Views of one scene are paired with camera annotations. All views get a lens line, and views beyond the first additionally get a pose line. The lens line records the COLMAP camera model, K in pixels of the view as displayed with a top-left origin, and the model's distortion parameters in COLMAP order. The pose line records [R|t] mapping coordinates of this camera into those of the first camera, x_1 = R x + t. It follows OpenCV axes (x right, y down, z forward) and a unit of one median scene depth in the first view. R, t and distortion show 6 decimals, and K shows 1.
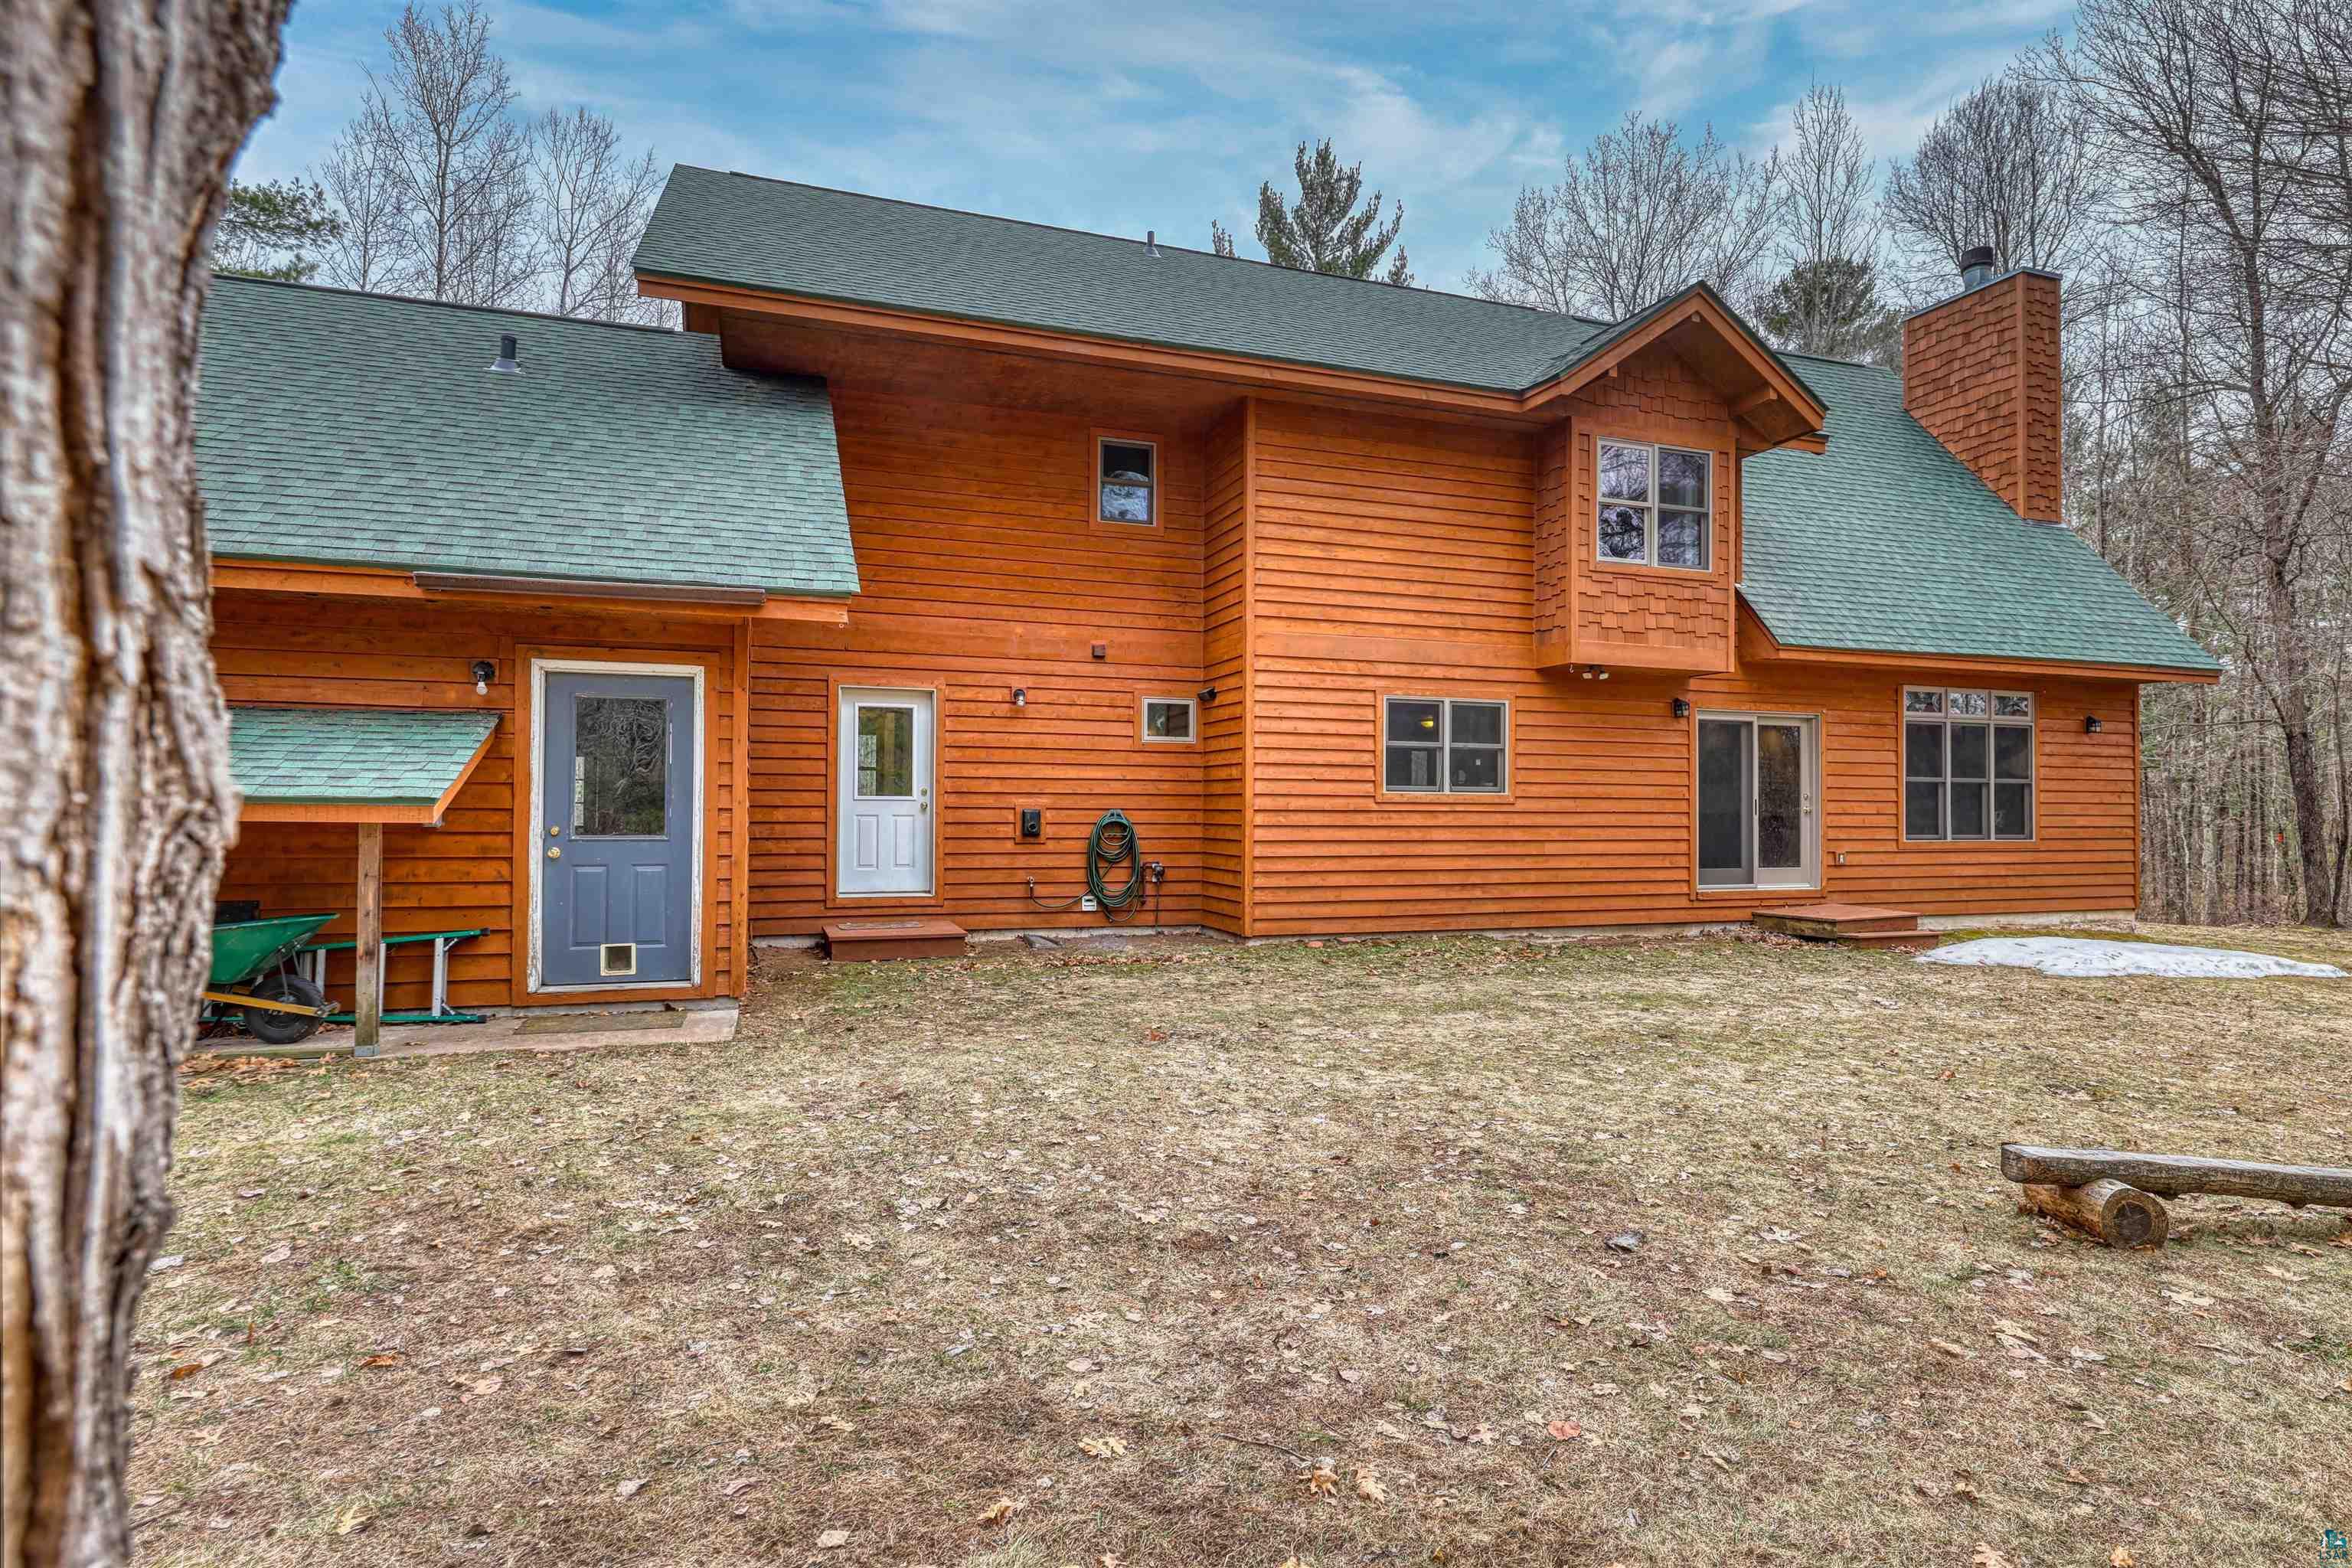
lens RADIAL K [[1213.2, 0, 1176.0], [0, 1213.2, 784.0], [0, 0, 1]] dist [0.003290, 0.000462]
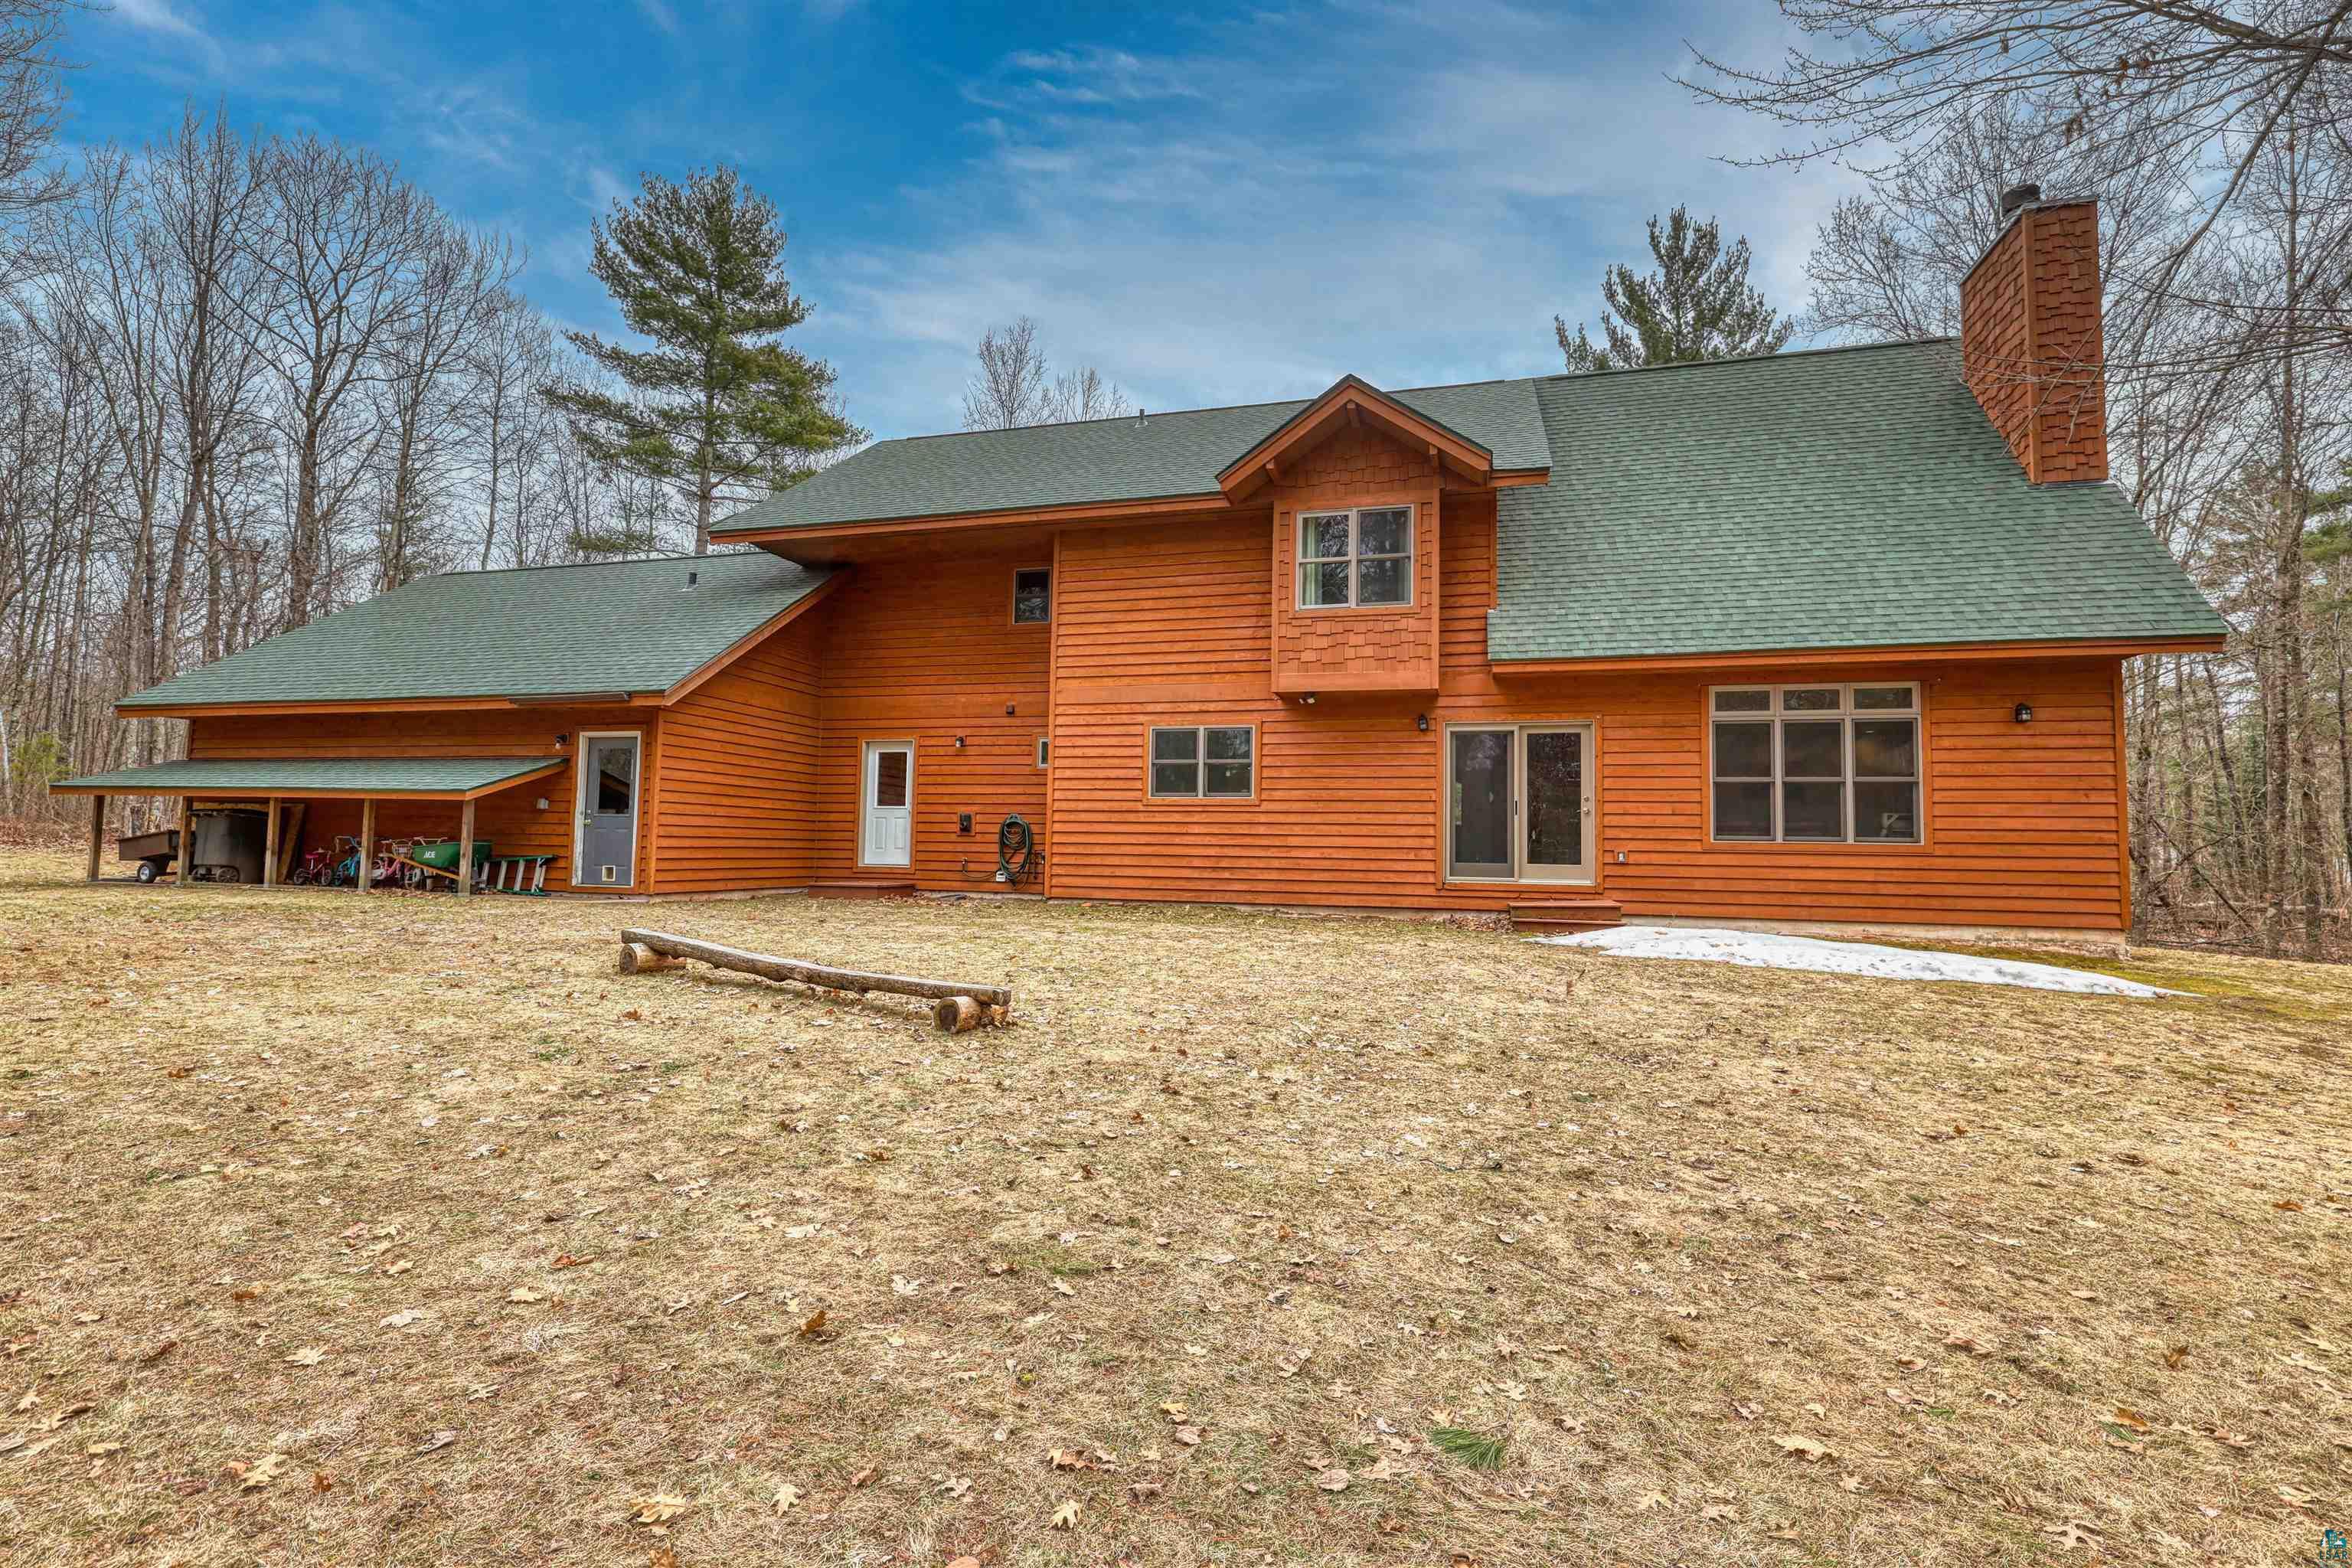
lens RADIAL K [[1085.5, 0, 1176.0], [0, 1085.5, 784.0], [0, 0, 1]] dist [0.001729, 0.000189]
pose [[0.816794, -0.030880, -0.576102, 0.879822], [-0.001411, 0.998457, -0.055520, 0.058125], [0.576928, 0.046162, 0.815490, 0.020402]]
